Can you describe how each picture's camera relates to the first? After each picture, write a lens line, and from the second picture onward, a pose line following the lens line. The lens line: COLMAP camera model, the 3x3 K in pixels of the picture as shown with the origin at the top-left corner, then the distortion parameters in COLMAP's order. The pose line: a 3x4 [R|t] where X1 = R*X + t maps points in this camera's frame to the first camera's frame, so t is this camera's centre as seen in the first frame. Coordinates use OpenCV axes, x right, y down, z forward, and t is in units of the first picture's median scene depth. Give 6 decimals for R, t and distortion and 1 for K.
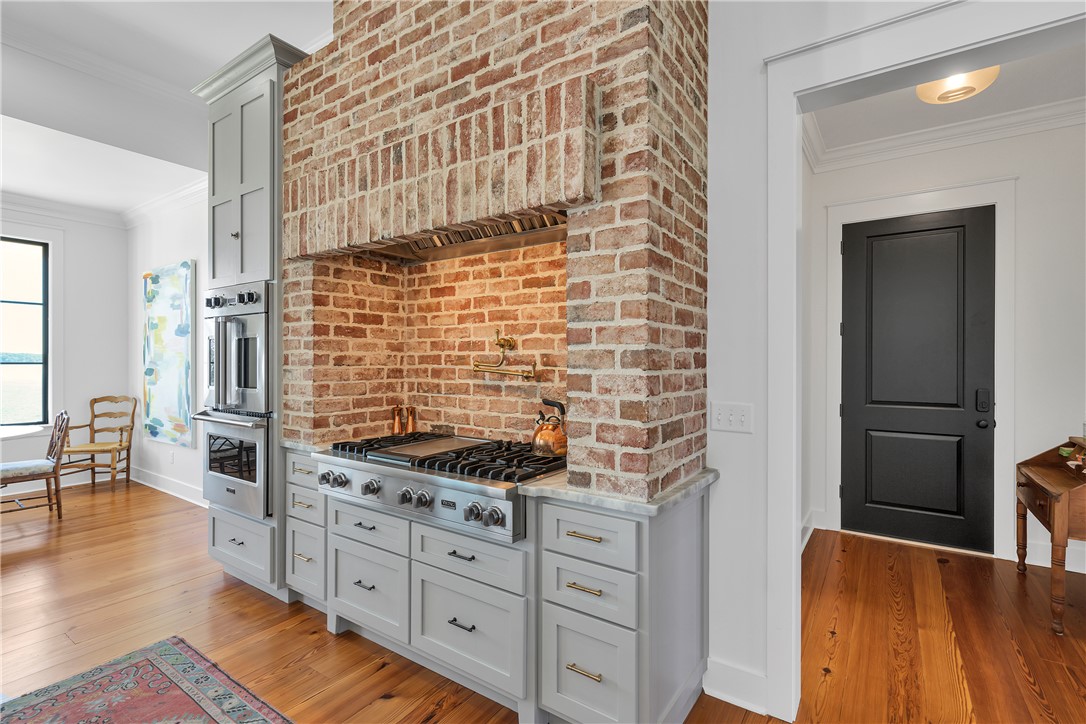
lens RADIAL K [[504.7, 0, 543.0], [0, 504.7, 362.0], [0, 0, 1]] dist [-0.002015, -0.000028]
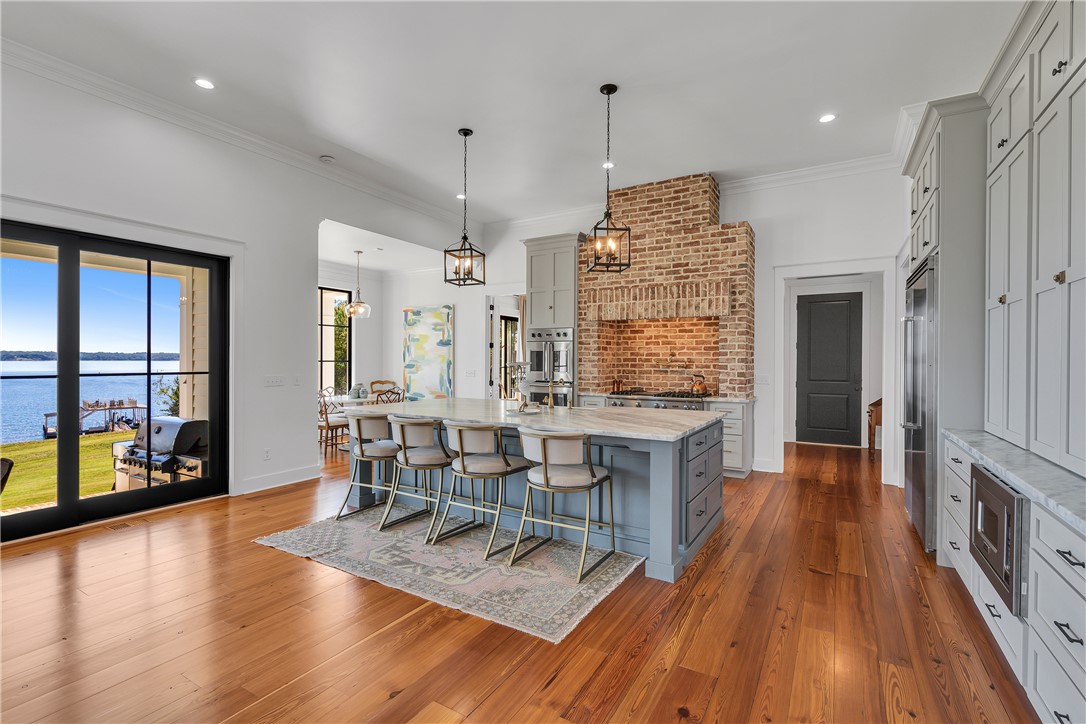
lens RADIAL K [[490.7, 0, 543.0], [0, 490.7, 362.0], [0, 0, 1]] dist [-0.005816, 0.000297]
pose [[0.998207, 0.002331, 0.059816, -1.037511], [-0.002471, 0.999994, 0.002267, 0.000830], [-0.059810, -0.002411, 0.998207, -1.728787]]
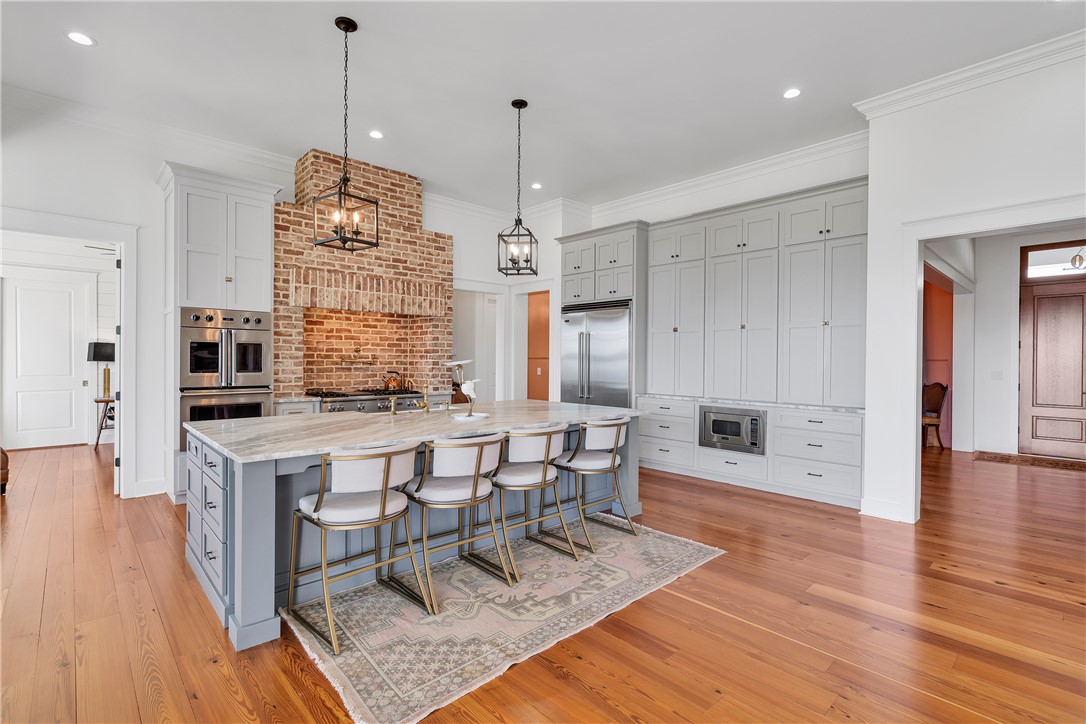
lens RADIAL K [[504.7, 0, 543.0], [0, 504.7, 362.0], [0, 0, 1]] dist [-0.002015, -0.000028]
pose [[0.217445, -0.008461, 0.976036, -2.628392], [-0.004985, 0.999940, 0.009779, -0.007391], [-0.976060, -0.006992, 0.217389, -0.457428]]
